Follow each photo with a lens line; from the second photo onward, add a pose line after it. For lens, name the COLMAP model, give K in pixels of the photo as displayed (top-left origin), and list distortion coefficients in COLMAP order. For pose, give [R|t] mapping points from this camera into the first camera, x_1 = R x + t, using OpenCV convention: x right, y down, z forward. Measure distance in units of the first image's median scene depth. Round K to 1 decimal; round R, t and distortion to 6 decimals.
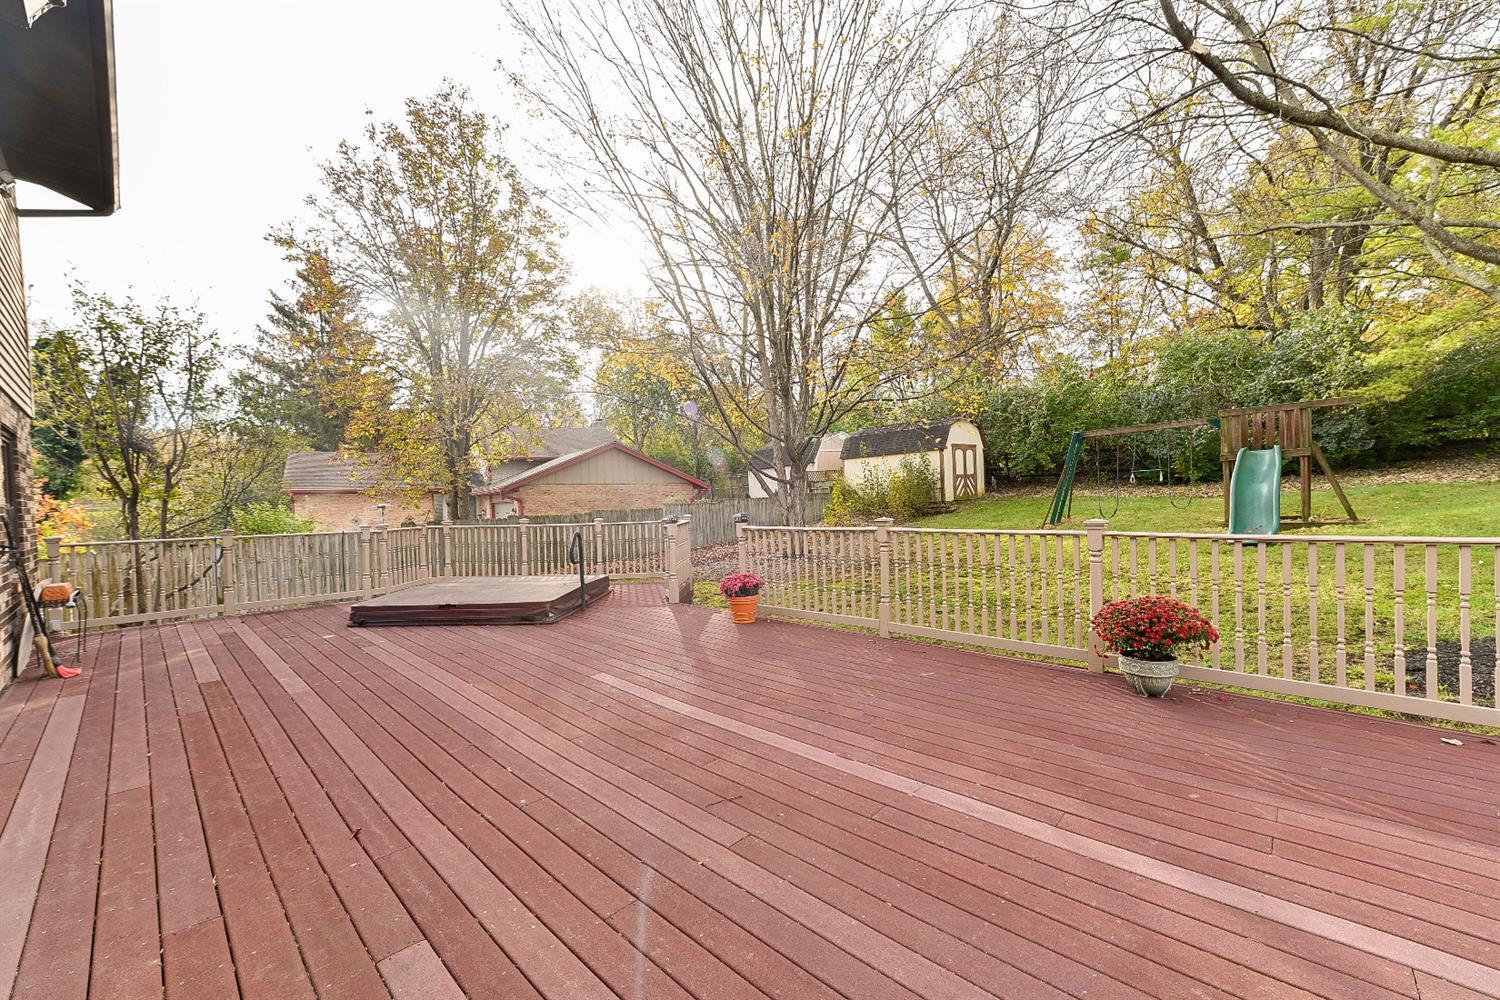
lens RADIAL K [[602.4, 0, 743.3], [0, 602.4, 511.4], [0, 0, 1]] dist [0.023761, 0.001102]
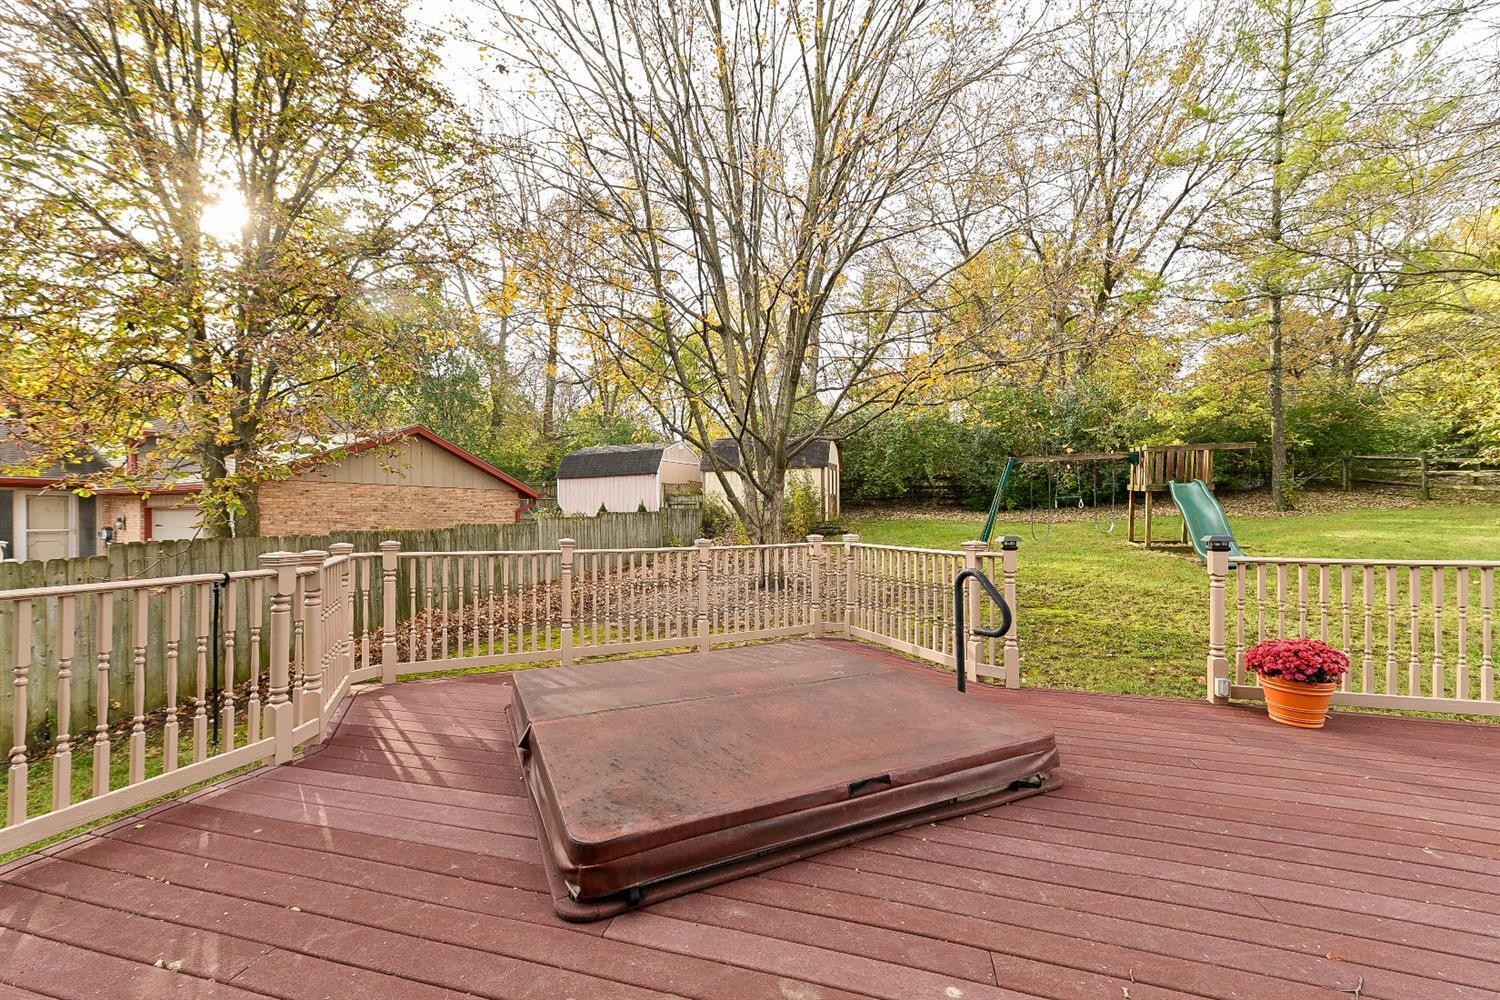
lens RADIAL K [[602.4, 0, 743.9], [0, 602.4, 512.1], [0, 0, 1]] dist [0.023761, 0.001102]
pose [[0.879192, 0.029567, 0.475550, -0.228769], [-0.013625, 0.999225, -0.036935, 0.004611], [-0.476274, 0.025994, 0.878913, 0.228924]]
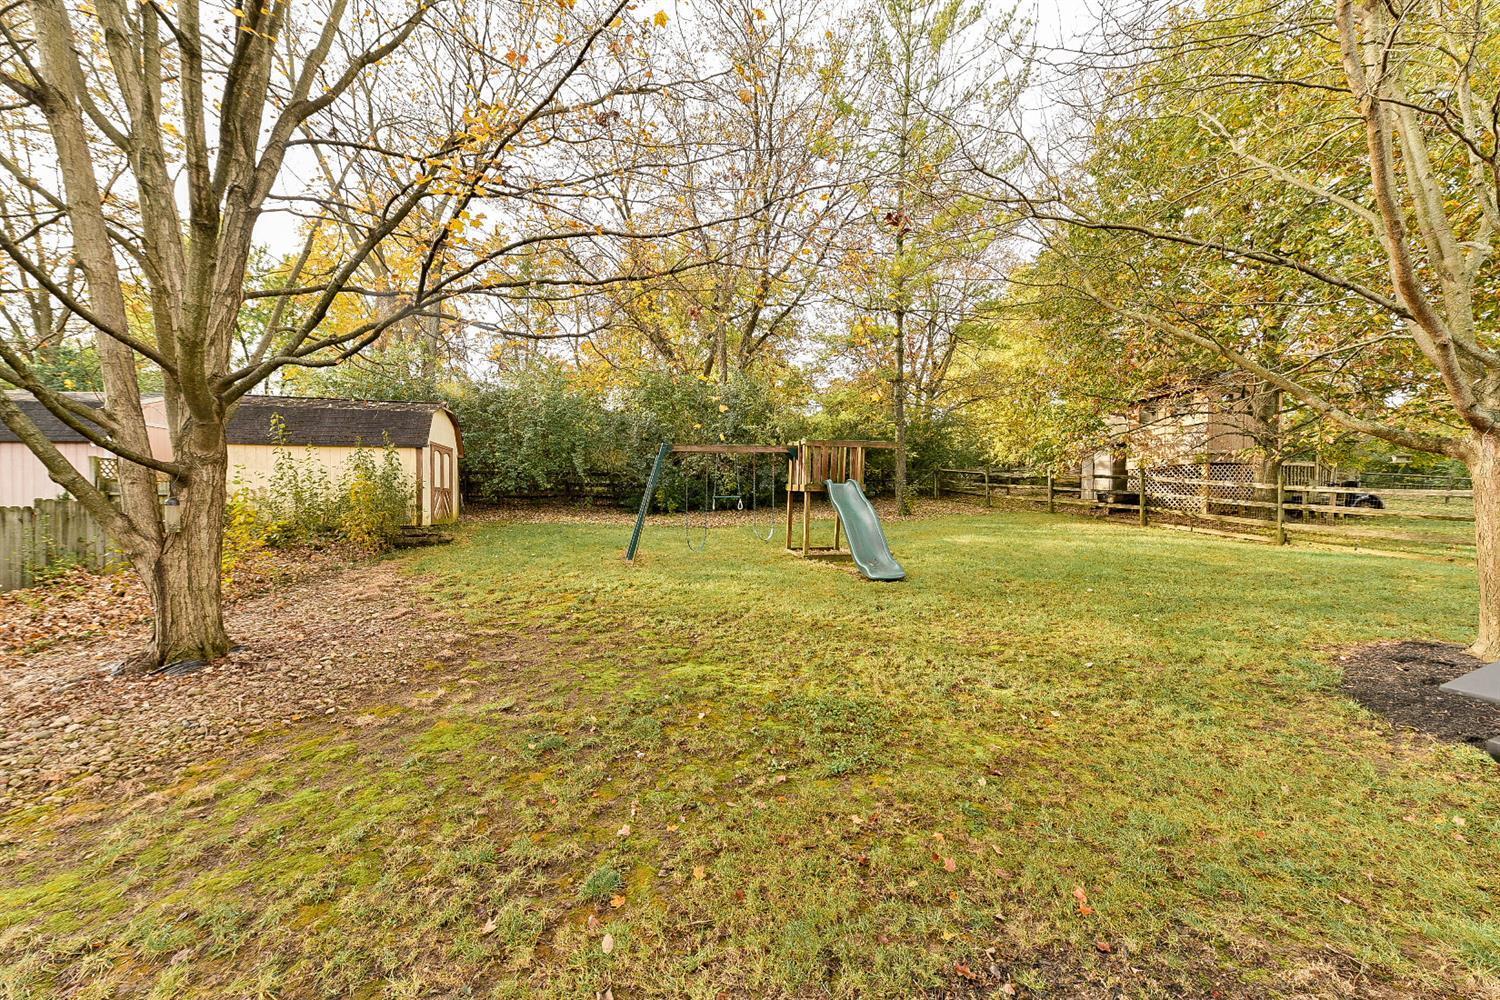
lens RADIAL K [[602.4, 0, 743.5], [0, 602.4, 506.2], [0, 0, 1]] dist [0.023761, 0.001102]
pose [[0.533702, 0.048044, 0.844307, -0.039643], [-0.001928, 0.998451, -0.055596, -0.002770], [-0.845671, 0.028044, 0.532968, 0.348660]]
